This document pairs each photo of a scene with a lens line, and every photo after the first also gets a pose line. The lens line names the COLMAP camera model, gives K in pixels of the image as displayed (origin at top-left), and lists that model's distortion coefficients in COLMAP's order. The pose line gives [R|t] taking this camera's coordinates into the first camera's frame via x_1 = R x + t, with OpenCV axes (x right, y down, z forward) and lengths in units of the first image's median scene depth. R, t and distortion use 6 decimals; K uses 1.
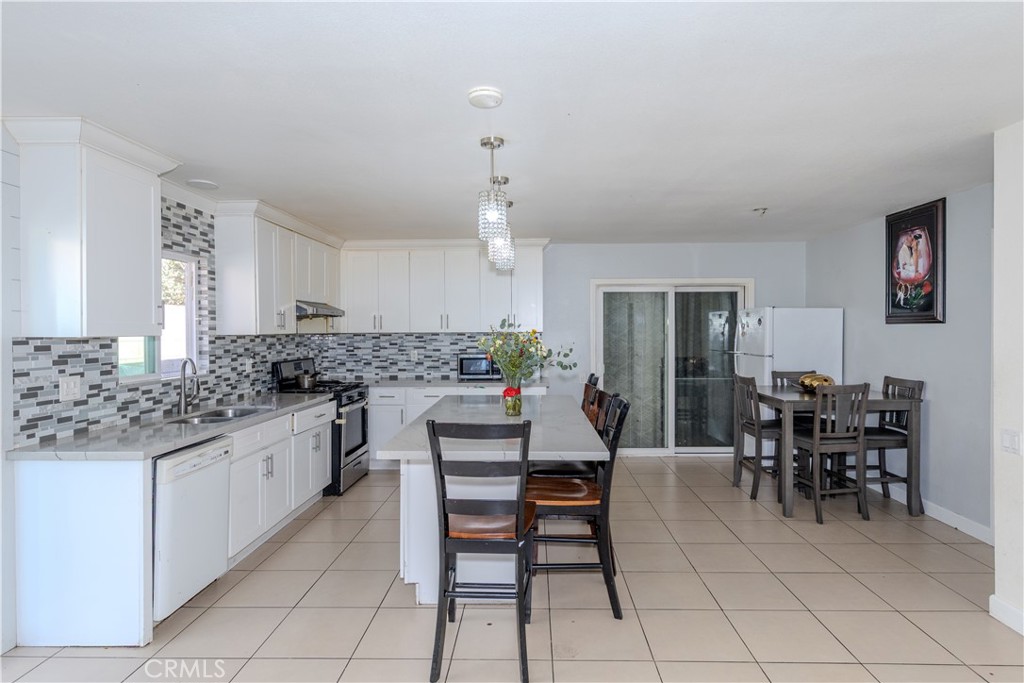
lens RADIAL K [[554.4, 0, 532.8], [0, 554.4, 336.7], [0, 0, 1]] dist [0.002781, -0.000015]
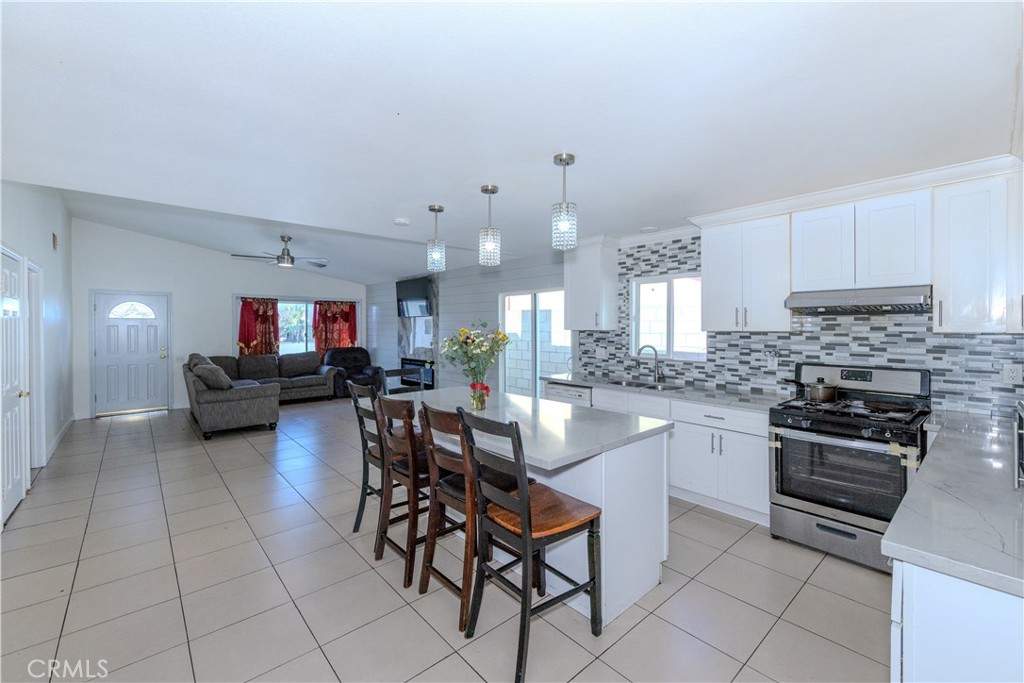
lens RADIAL K [[426.6, 0, 517.5], [0, 426.6, 327.7], [0, 0, 1]] dist [0.000007, -0.000610]
pose [[-0.744978, 0.008671, -0.667032, 0.376642], [-0.002010, 0.999882, 0.015243, -0.023594], [0.667086, 0.012696, -0.744873, 1.393858]]
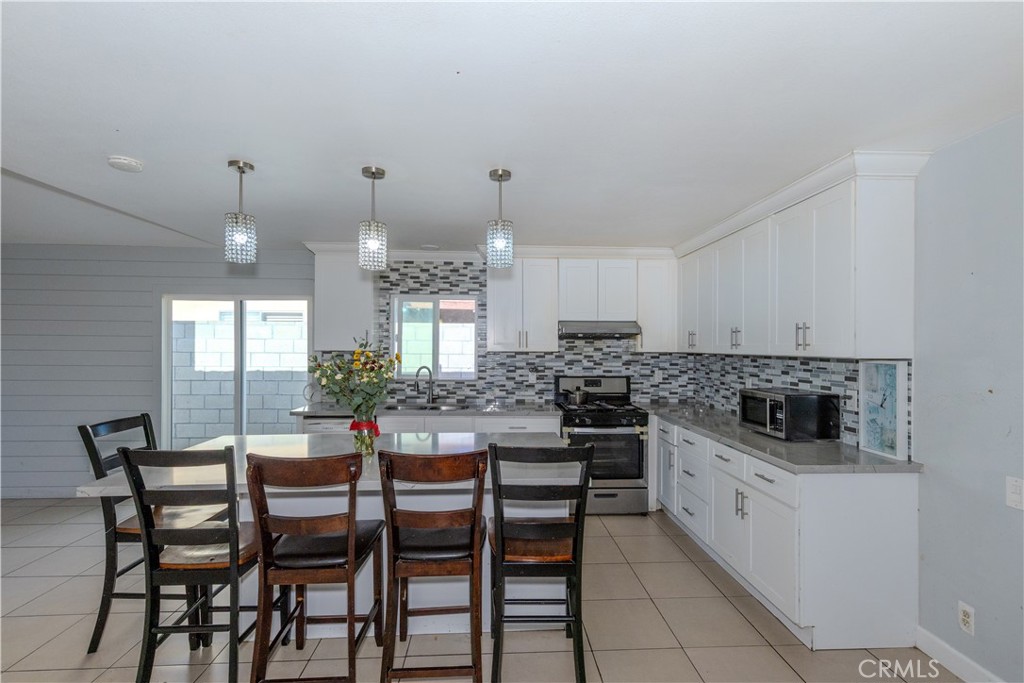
lens RADIAL K [[460.5, 0, 517.3], [0, 460.5, 349.6], [0, 0, 1]] dist [-0.002682, 0.000531]
pose [[0.051866, 0.013994, -0.998556, 0.538902], [-0.017765, 0.999757, 0.013088, -0.022706], [0.998496, 0.017061, 0.052102, 1.006537]]
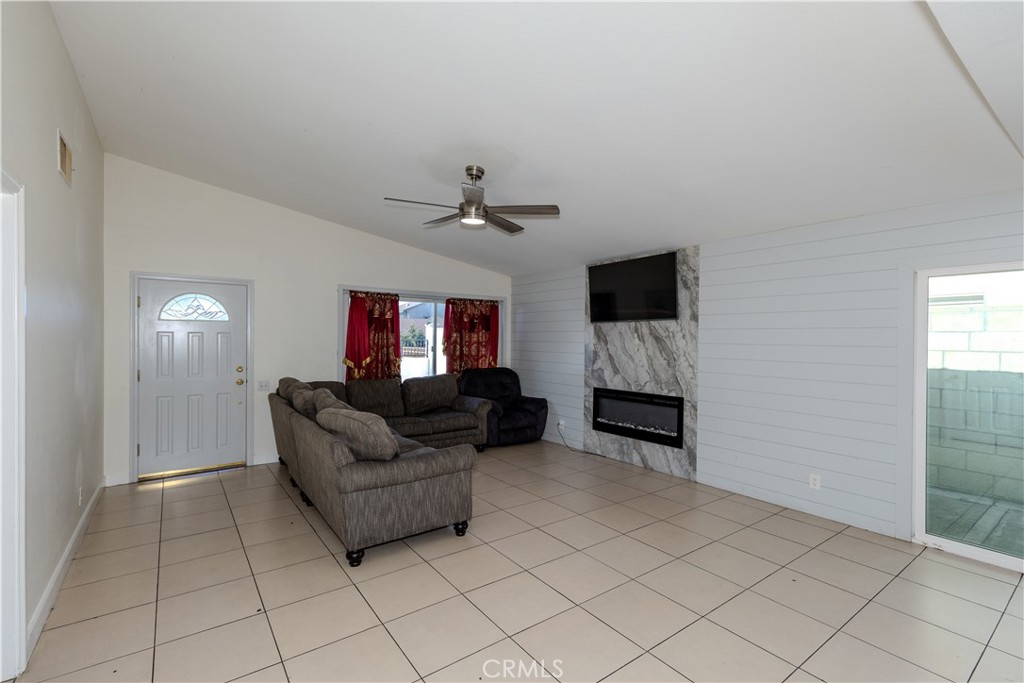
lens RADIAL K [[460.5, 0, 537.8], [0, 460.5, 341.3], [0, 0, 1]] dist [-0.002682, 0.000531]
pose [[-0.786394, 0.000807, -0.617725, 0.425128], [-0.011073, 0.999820, 0.015403, -0.005974], [0.617626, 0.018953, -0.786243, 0.486584]]
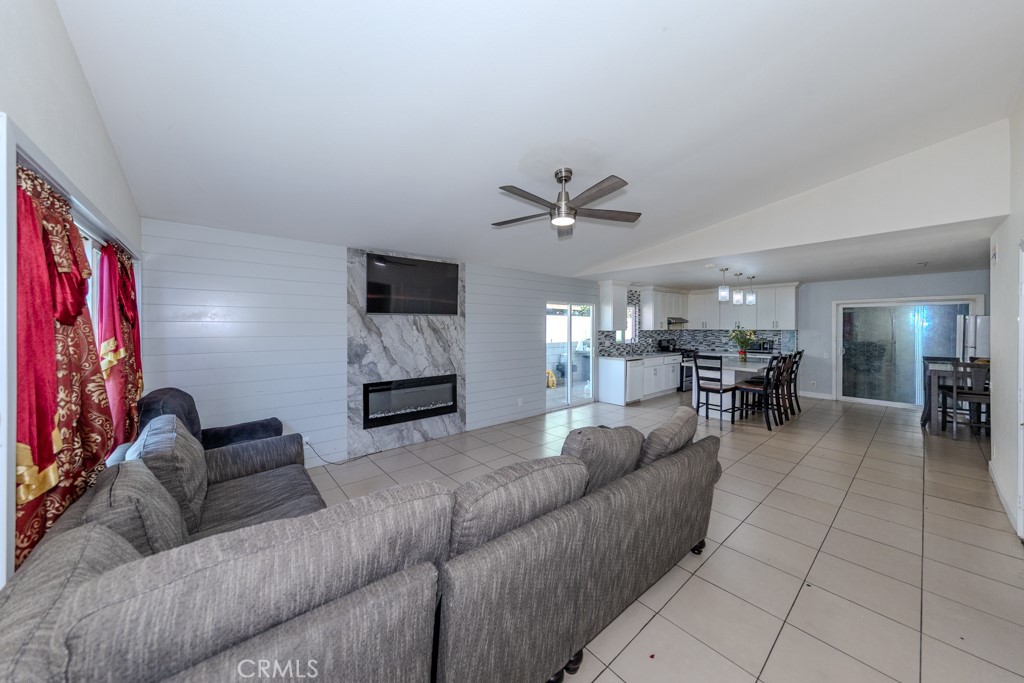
lens RADIAL K [[348.9, 0, 511.2], [0, 348.9, 330.4], [0, 0, 1]] dist [0.000285, -0.000035]
pose [[0.647816, 0.010801, -0.761720, 0.437016], [-0.010205, 0.999933, 0.005500, -0.005534], [0.761729, 0.004211, 0.647883, -0.795439]]
